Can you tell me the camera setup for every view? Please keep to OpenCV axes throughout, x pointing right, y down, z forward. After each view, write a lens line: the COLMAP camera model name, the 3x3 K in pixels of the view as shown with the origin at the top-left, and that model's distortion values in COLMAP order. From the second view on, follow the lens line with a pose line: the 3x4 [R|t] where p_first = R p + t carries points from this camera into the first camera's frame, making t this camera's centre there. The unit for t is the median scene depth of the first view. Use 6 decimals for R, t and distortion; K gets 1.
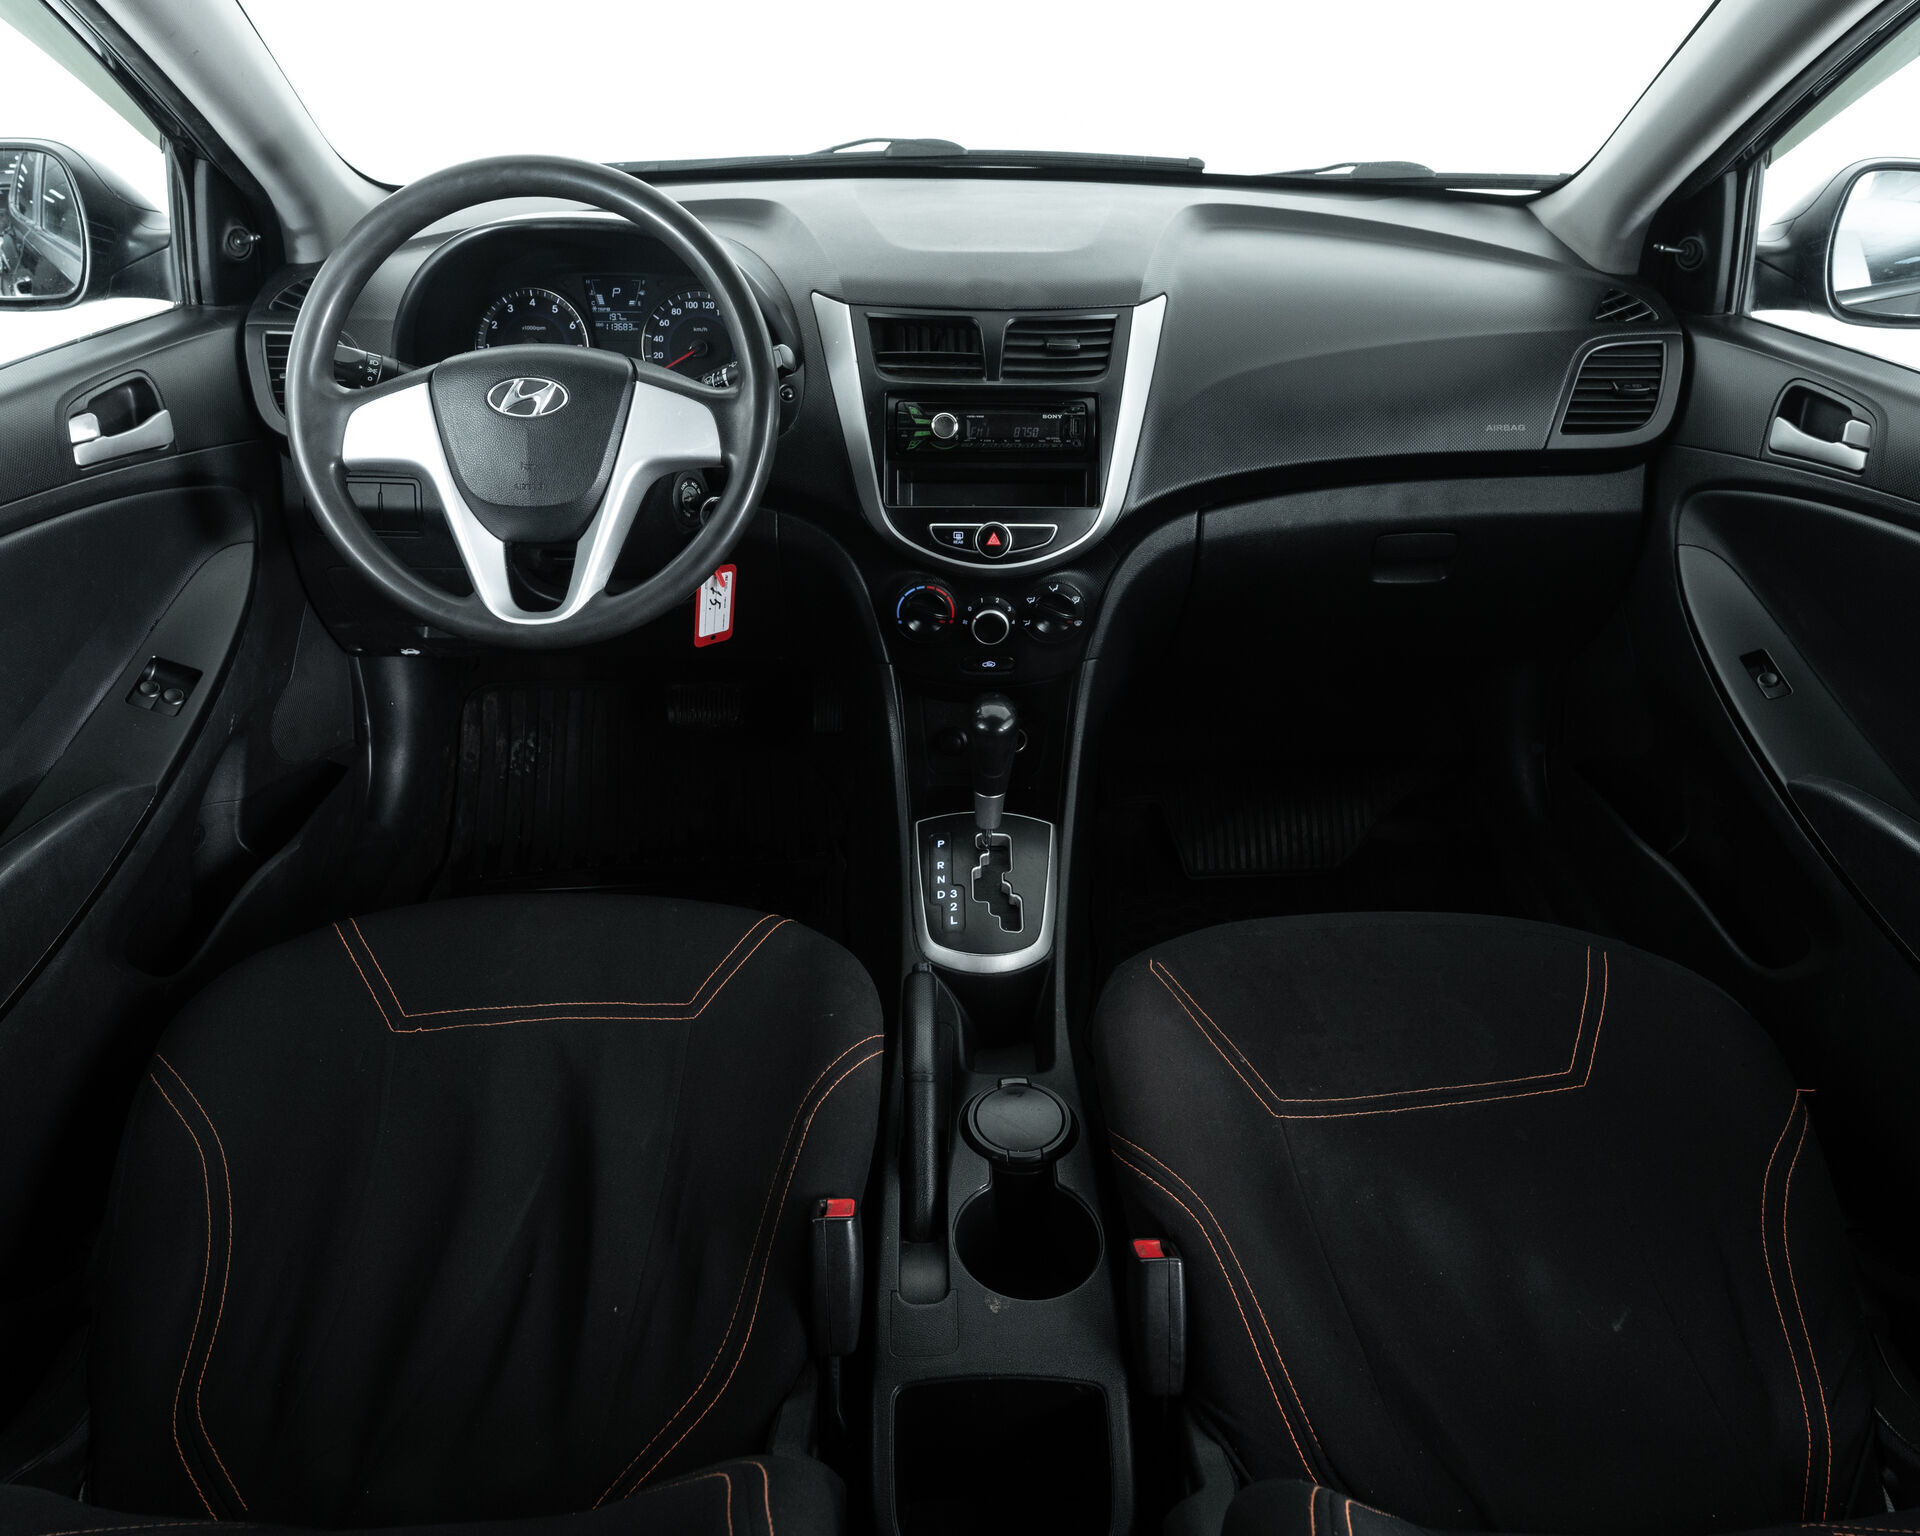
lens RADIAL K [[1389.6, 0, 960.0], [0, 1389.6, 768.0], [0, 0, 1]] dist [-0.028145, 0.001550]
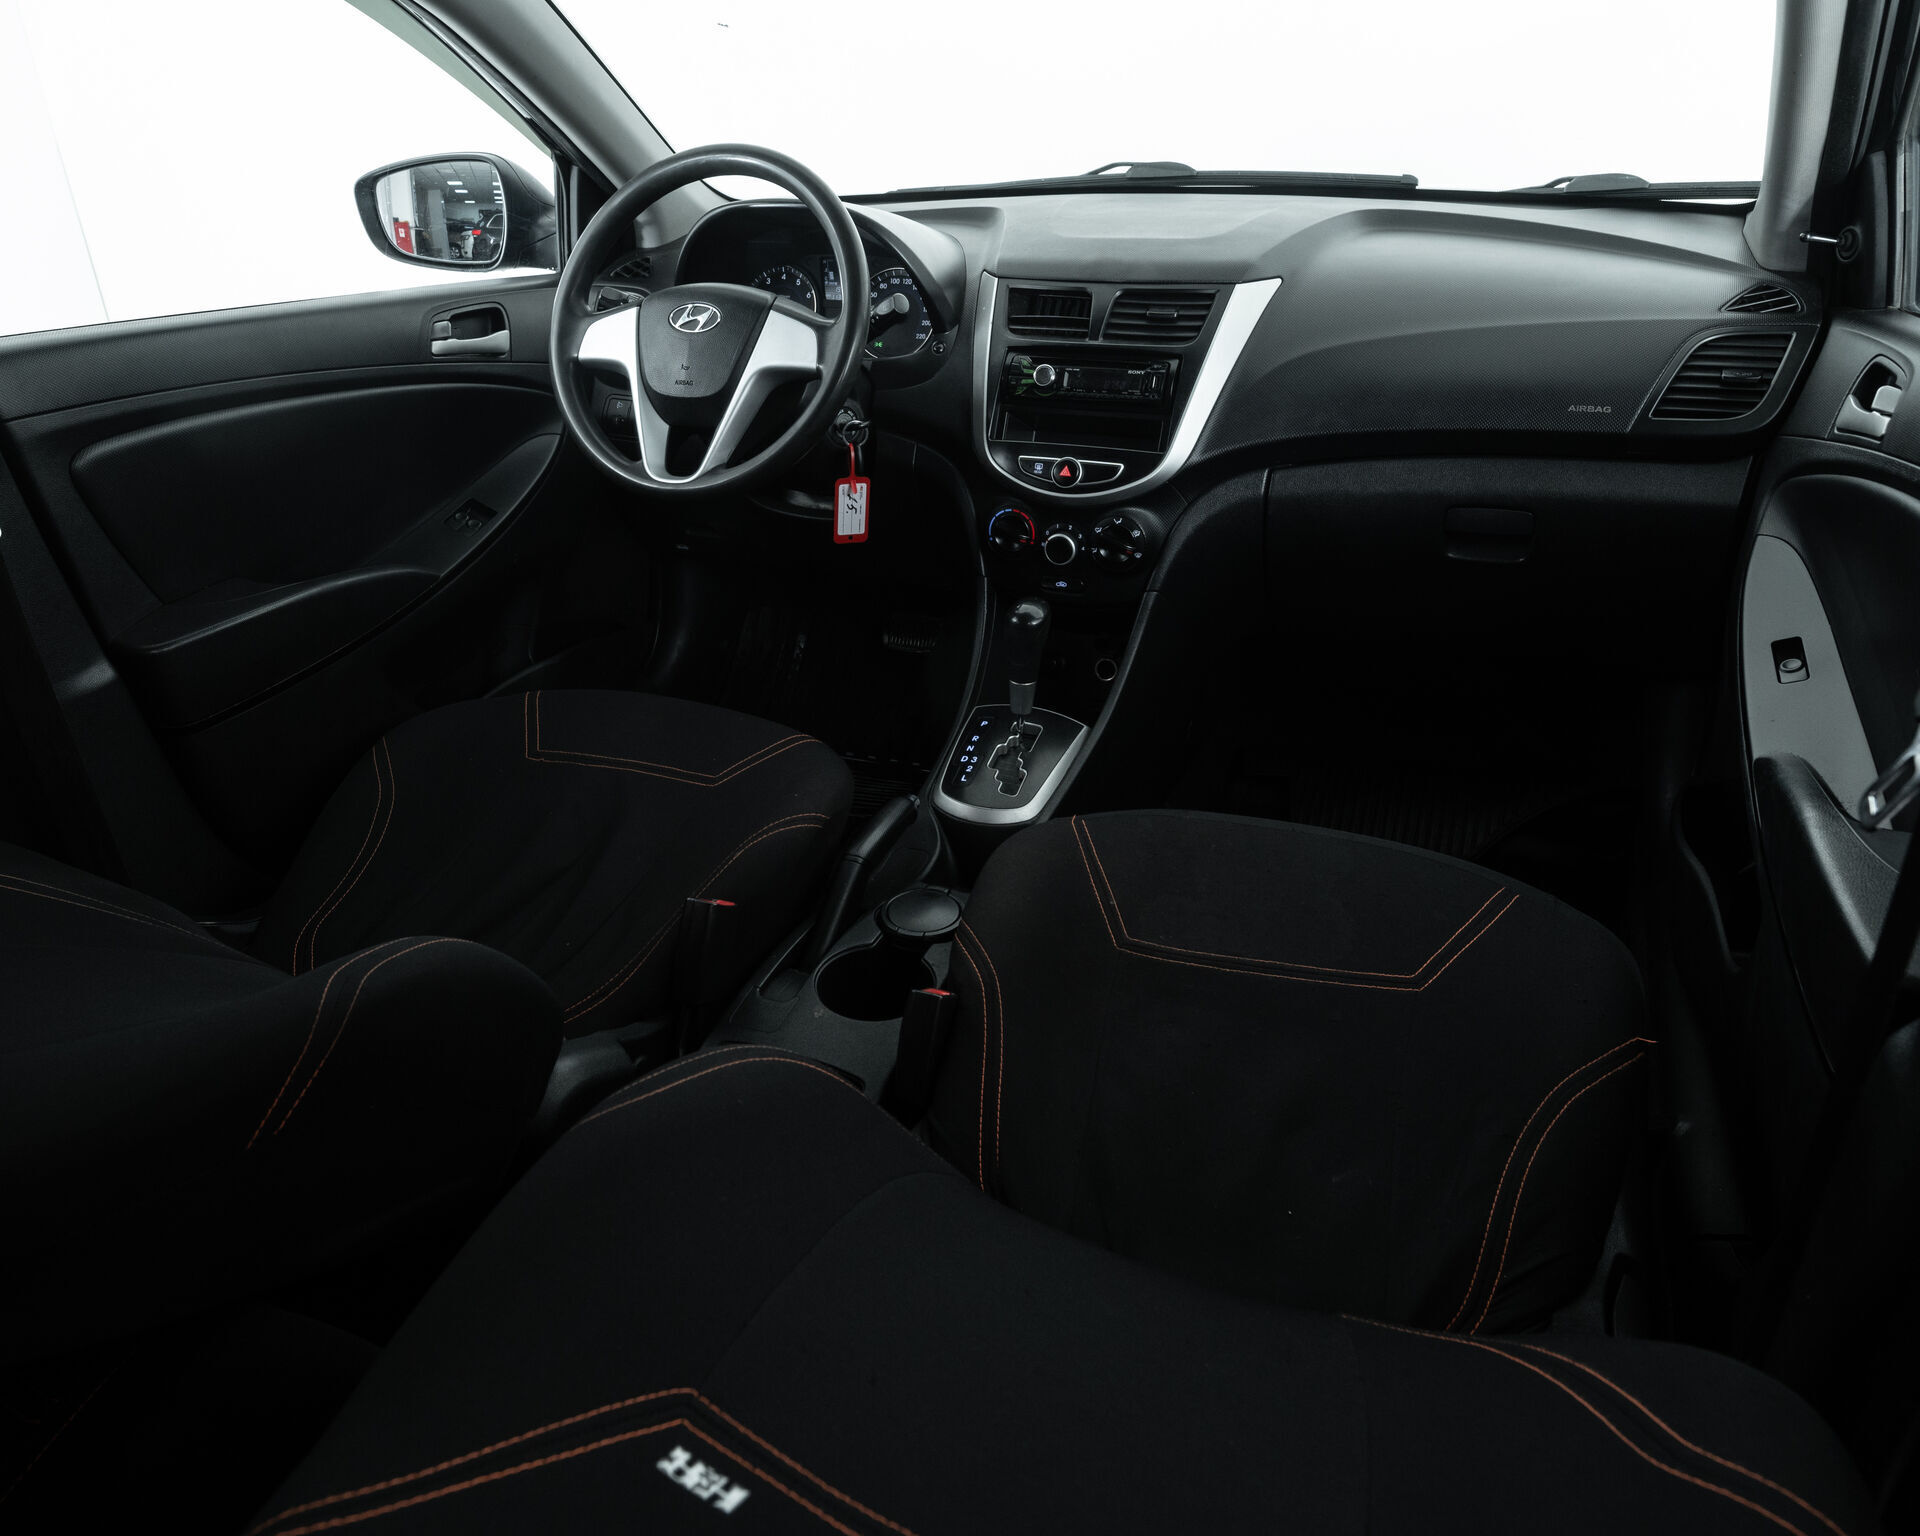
lens RADIAL K [[1340.8, 0, 867.0], [0, 1340.8, 771.7], [0, 0, 1]] dist [-0.020677, -0.006390]
pose [[0.894367, 0.165311, -0.415667, 0.378733], [-0.188309, 0.982001, -0.014632, 0.130327], [0.405767, 0.091360, 0.909399, -0.073175]]
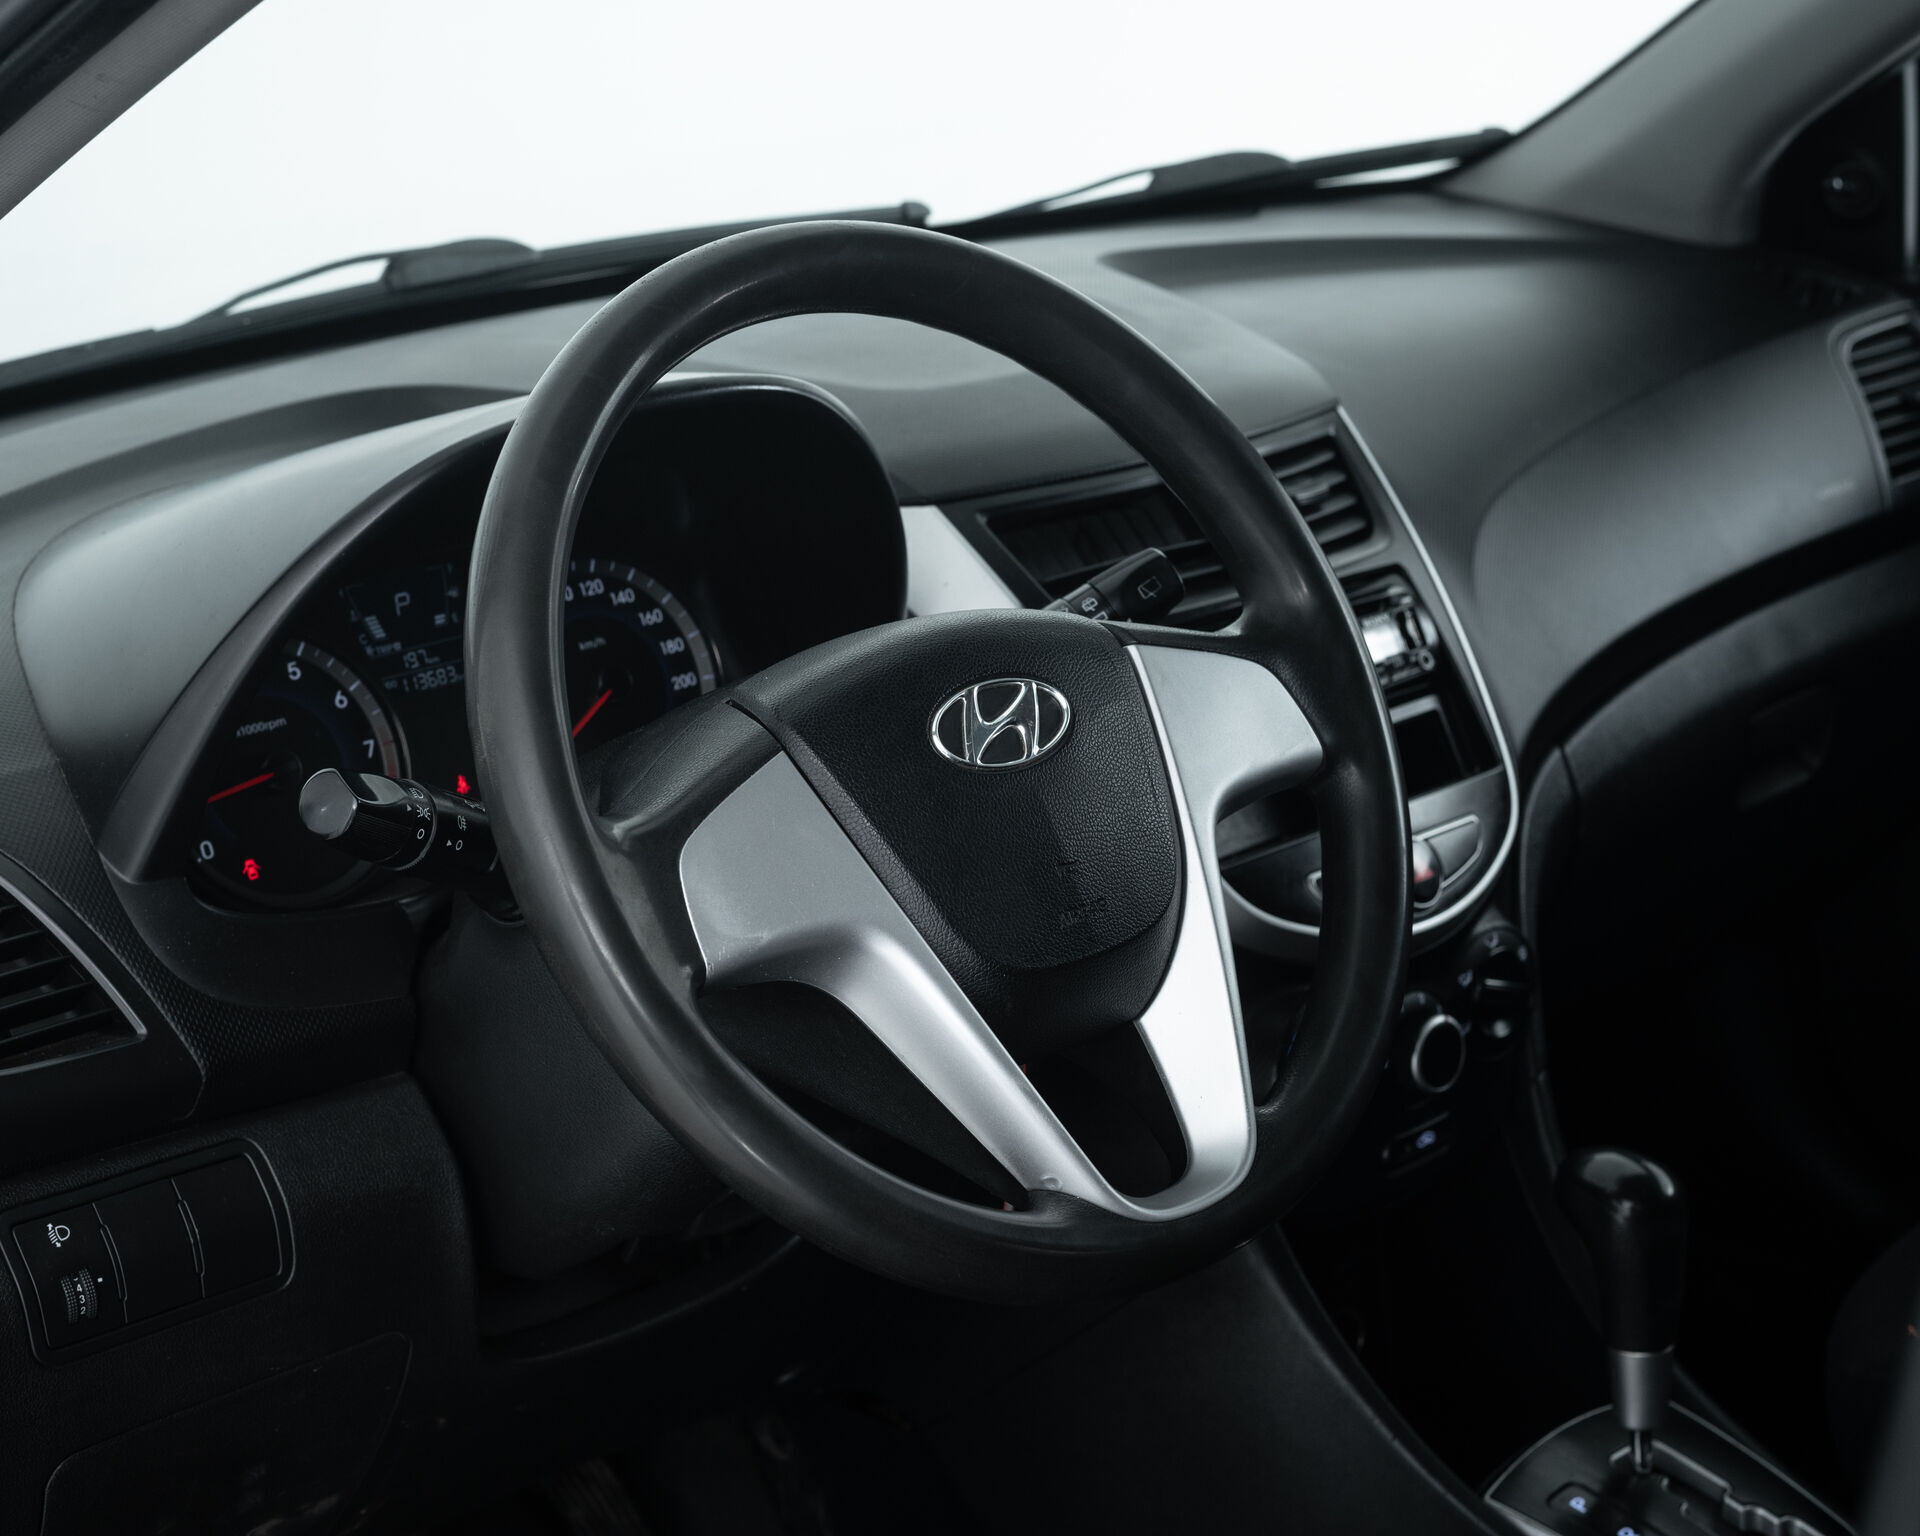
lens RADIAL K [[3378.4, 0, 1009.1], [0, 3378.4, 765.8], [0, 0, 1]] dist [-0.080714, -0.224767]
pose [[0.727713, -0.236344, 0.643876, -0.816899], [0.417662, 0.897332, -0.142666, -0.086038], [-0.544052, 0.372743, 0.751712, 0.172725]]
